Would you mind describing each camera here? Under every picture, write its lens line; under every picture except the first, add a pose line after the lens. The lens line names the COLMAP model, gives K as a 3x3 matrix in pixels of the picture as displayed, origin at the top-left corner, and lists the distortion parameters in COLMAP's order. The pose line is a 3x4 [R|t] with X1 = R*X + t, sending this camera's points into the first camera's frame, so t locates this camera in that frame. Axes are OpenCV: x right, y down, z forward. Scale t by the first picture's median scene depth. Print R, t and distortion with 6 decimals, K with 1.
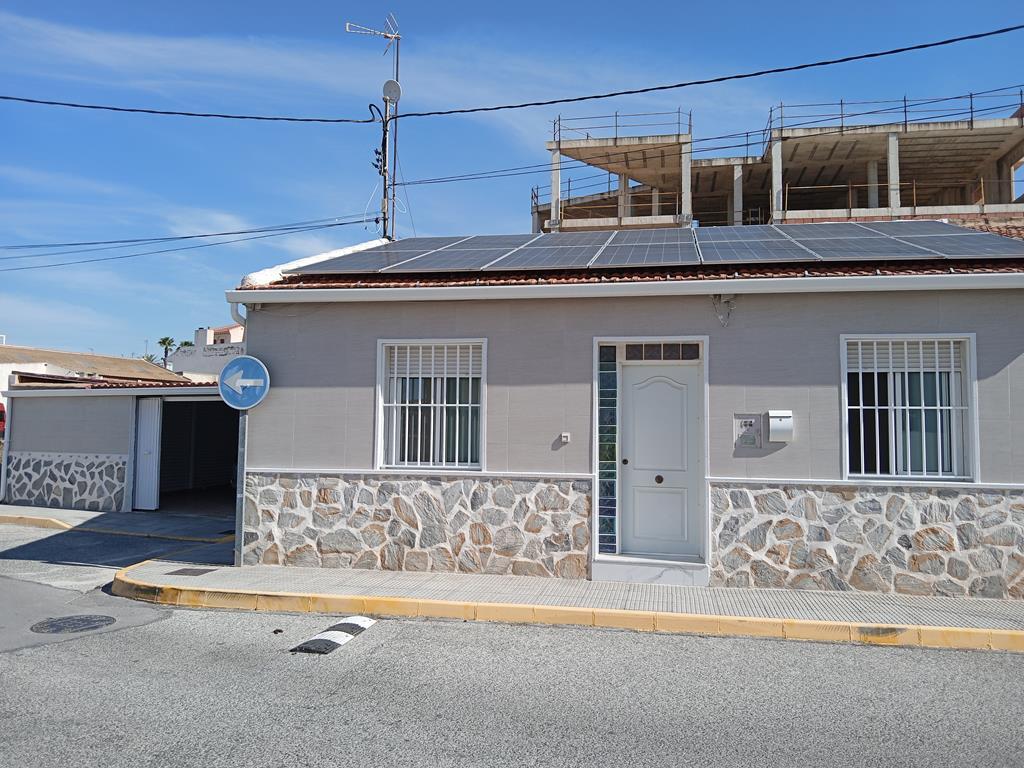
lens RADIAL K [[817.9, 0, 516.3], [0, 817.9, 384.2], [0, 0, 1]] dist [0.084722, -0.158067]
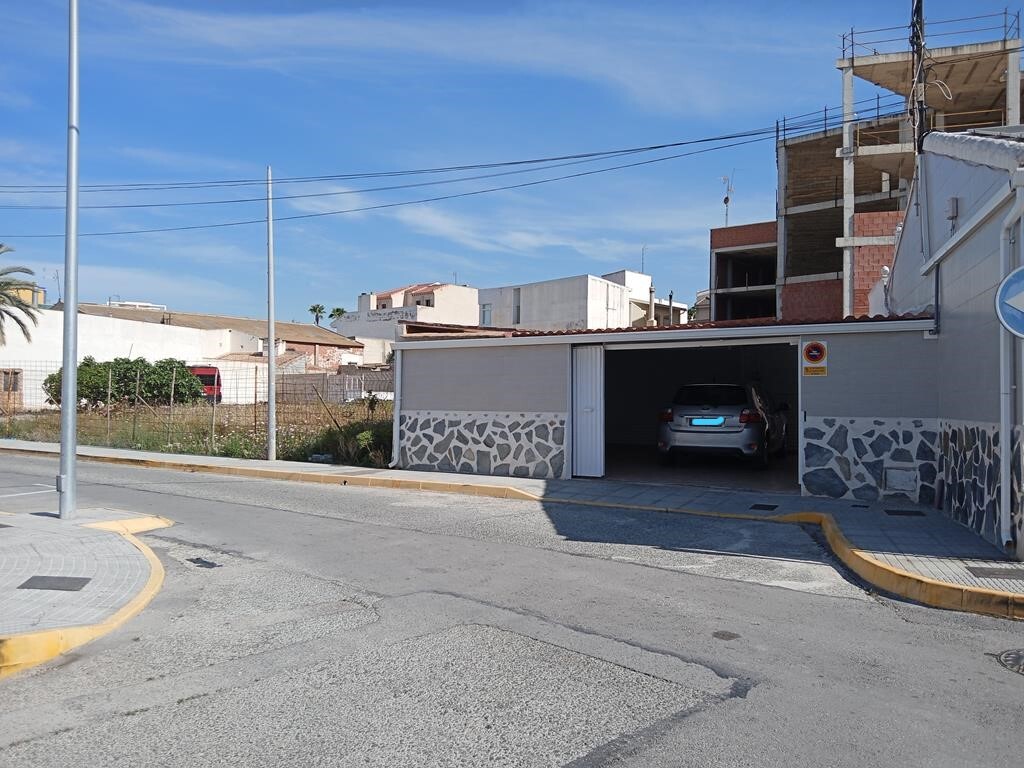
lens RADIAL K [[815.9, 0, 511.0], [0, 815.9, 380.8], [0, 0, 1]] dist [0.054456, -0.055854]
pose [[0.991367, -0.009218, -0.130790, -0.413436], [0.014260, 0.999189, 0.037668, 0.019314], [0.130336, -0.039207, 0.990694, 0.153286]]
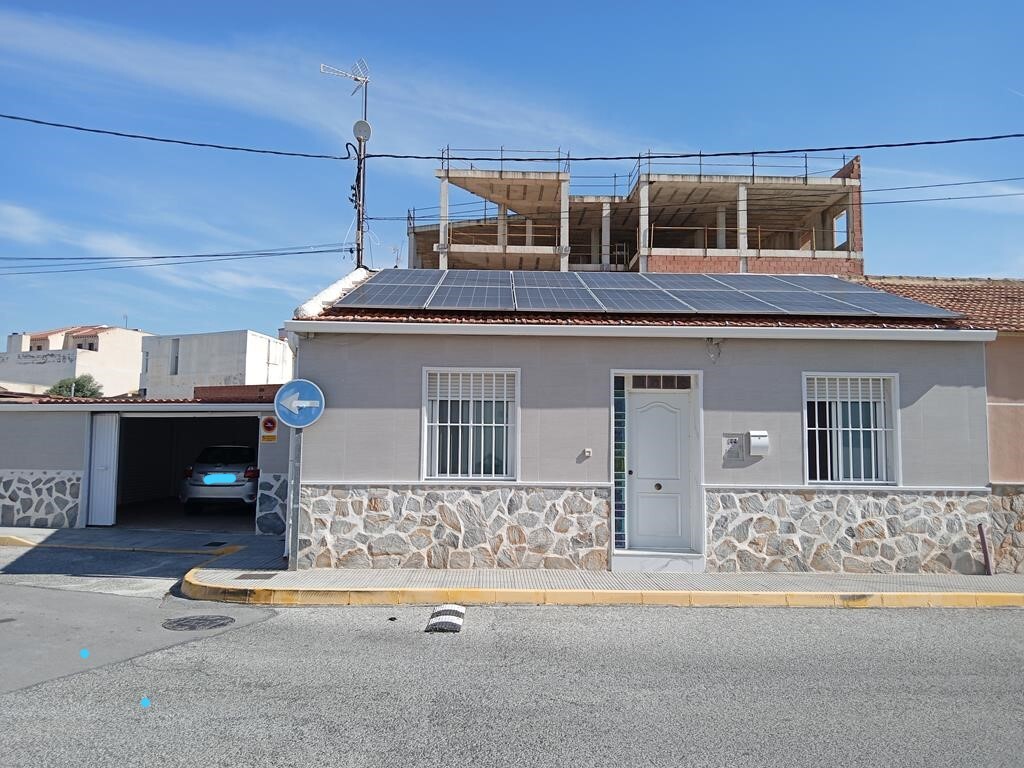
lens RADIAL K [[817.9, 0, 516.3], [0, 817.9, 384.2], [0, 0, 1]] dist [0.084722, -0.158067]
pose [[0.977310, 0.014771, 0.211297, -0.169661], [-0.011274, 0.999779, -0.017744, -0.007082], [-0.211513, 0.014960, 0.977261, -0.086534]]
